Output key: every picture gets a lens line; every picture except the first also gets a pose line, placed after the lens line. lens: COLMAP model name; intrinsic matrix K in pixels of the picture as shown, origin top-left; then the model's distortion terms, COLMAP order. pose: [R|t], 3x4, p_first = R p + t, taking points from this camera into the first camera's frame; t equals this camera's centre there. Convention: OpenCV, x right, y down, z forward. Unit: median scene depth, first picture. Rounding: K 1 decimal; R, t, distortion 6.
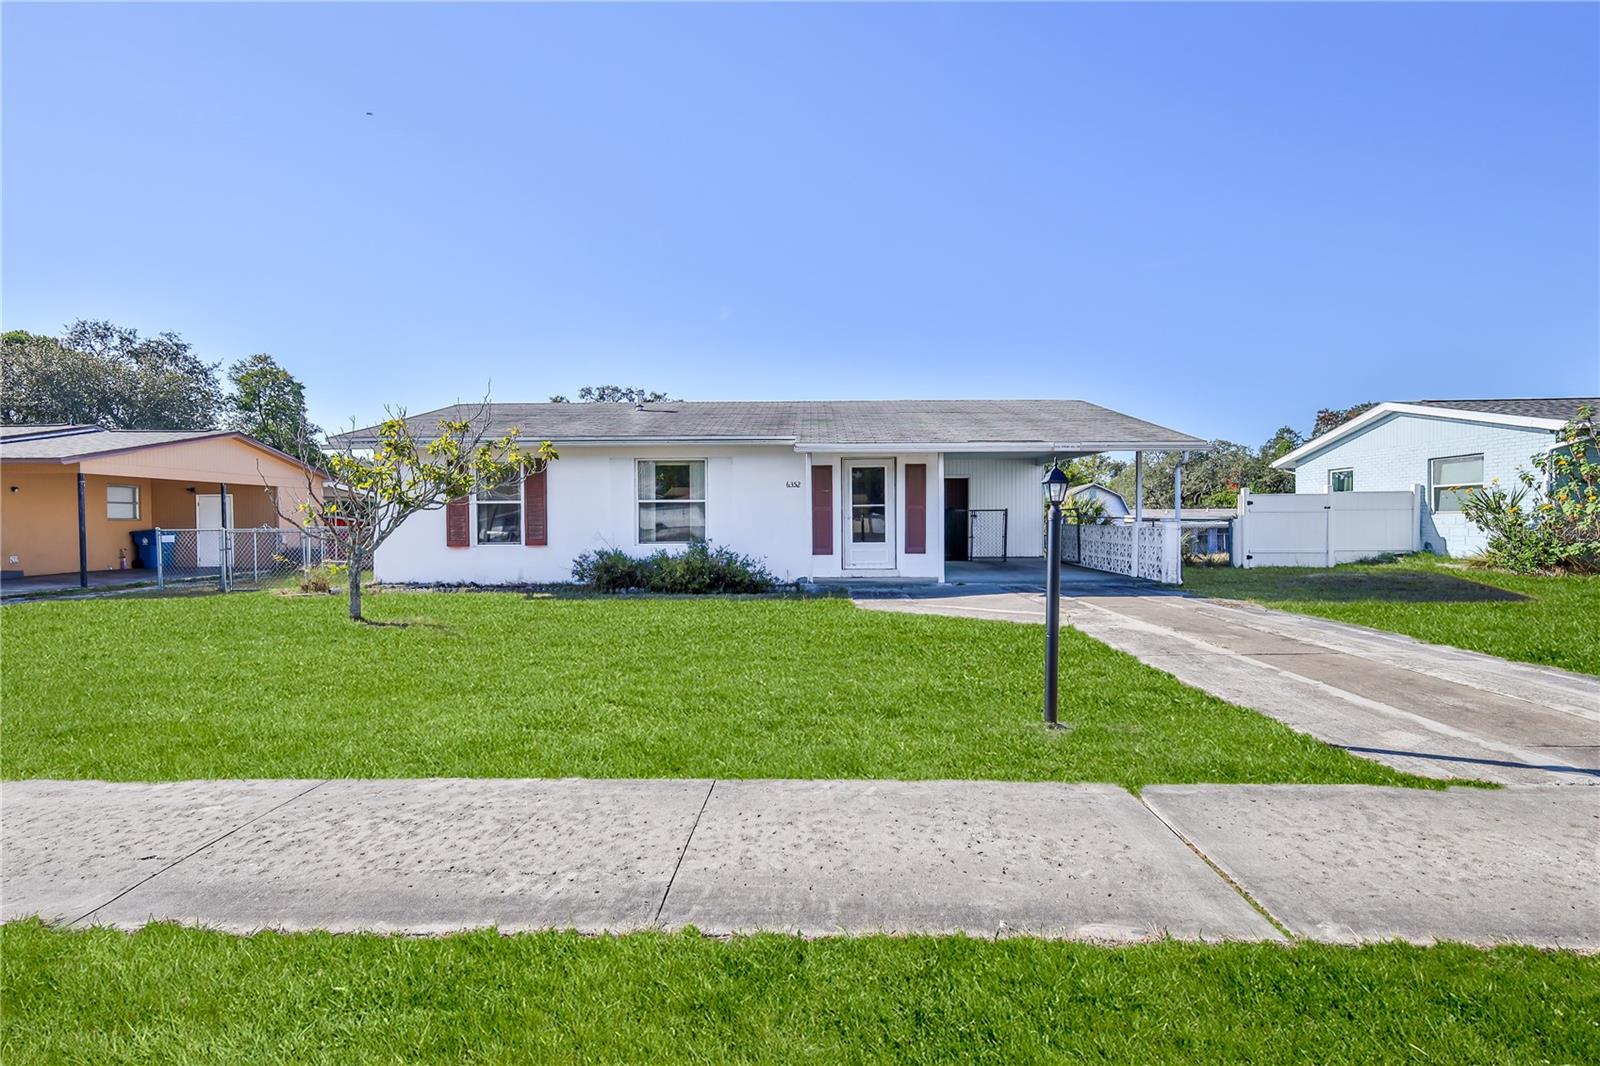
lens RADIAL K [[711.1, 0, 793.9], [0, 711.1, 518.0], [0, 0, 1]] dist [-0.000742, -0.000421]
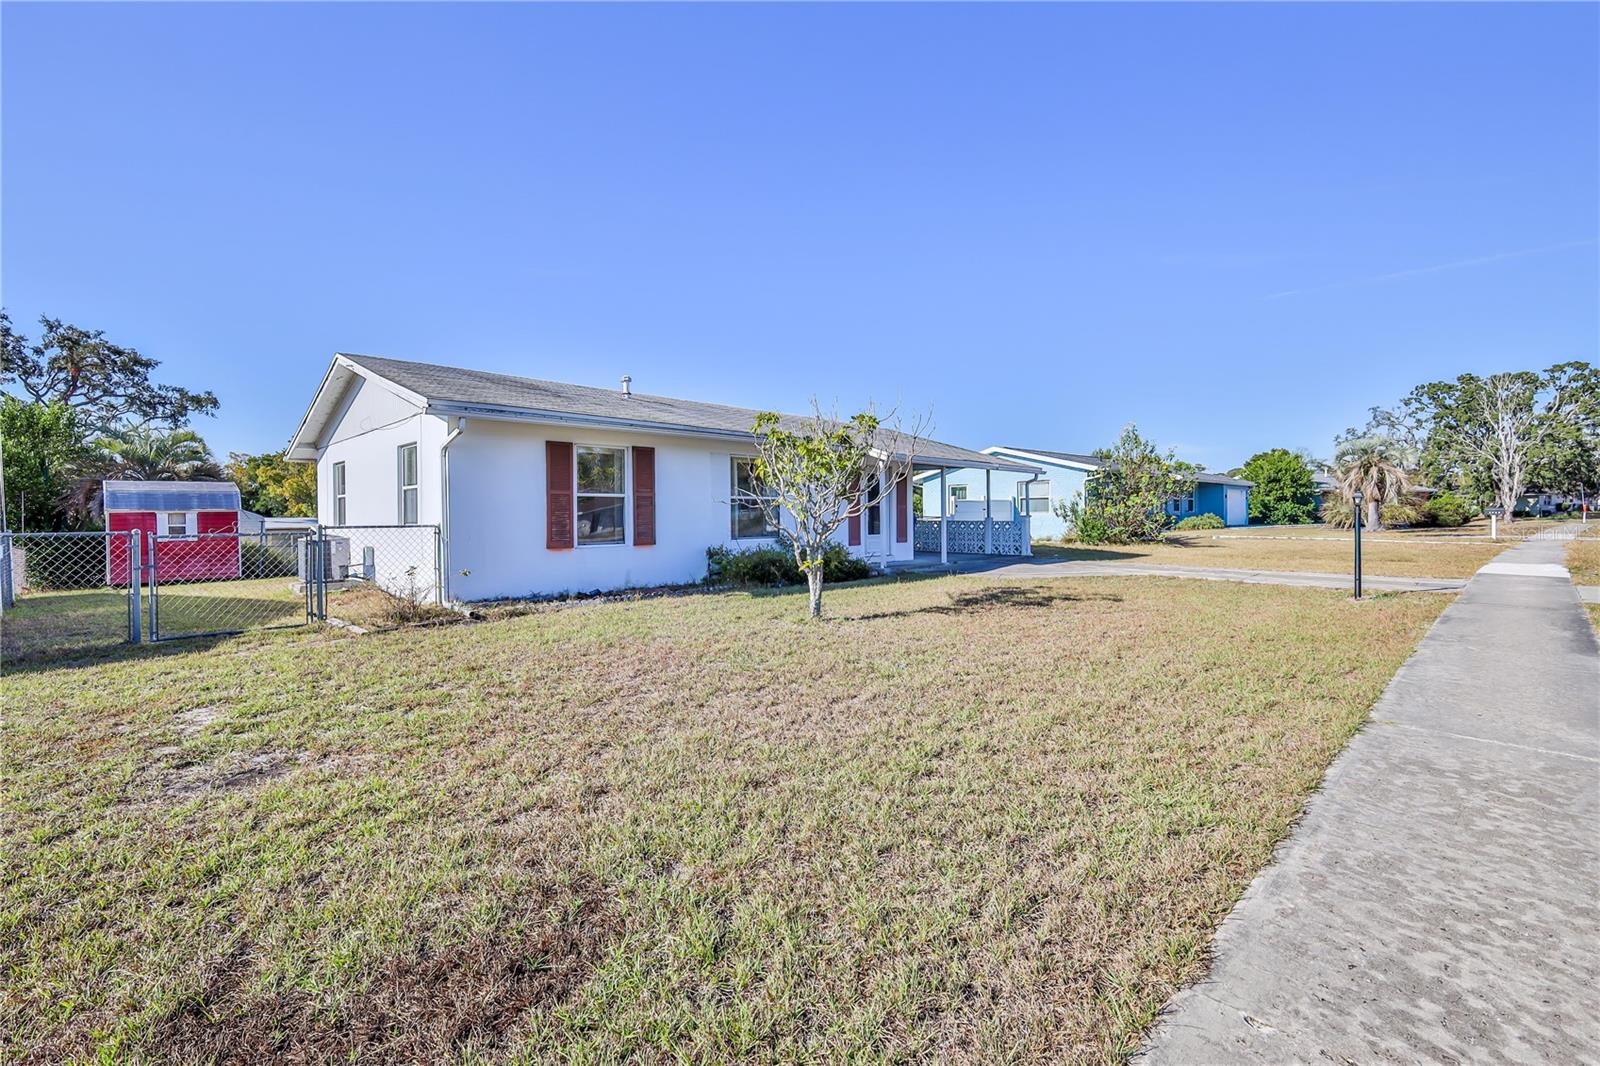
lens RADIAL K [[711.1, 0, 793.9], [0, 711.1, 518.0], [0, 0, 1]] dist [-0.000742, -0.000421]
pose [[0.681982, -0.000804, 0.731369, -0.883275], [0.003425, 0.999992, -0.002094, 0.008155], [-0.731361, 0.003934, 0.681979, 0.254831]]
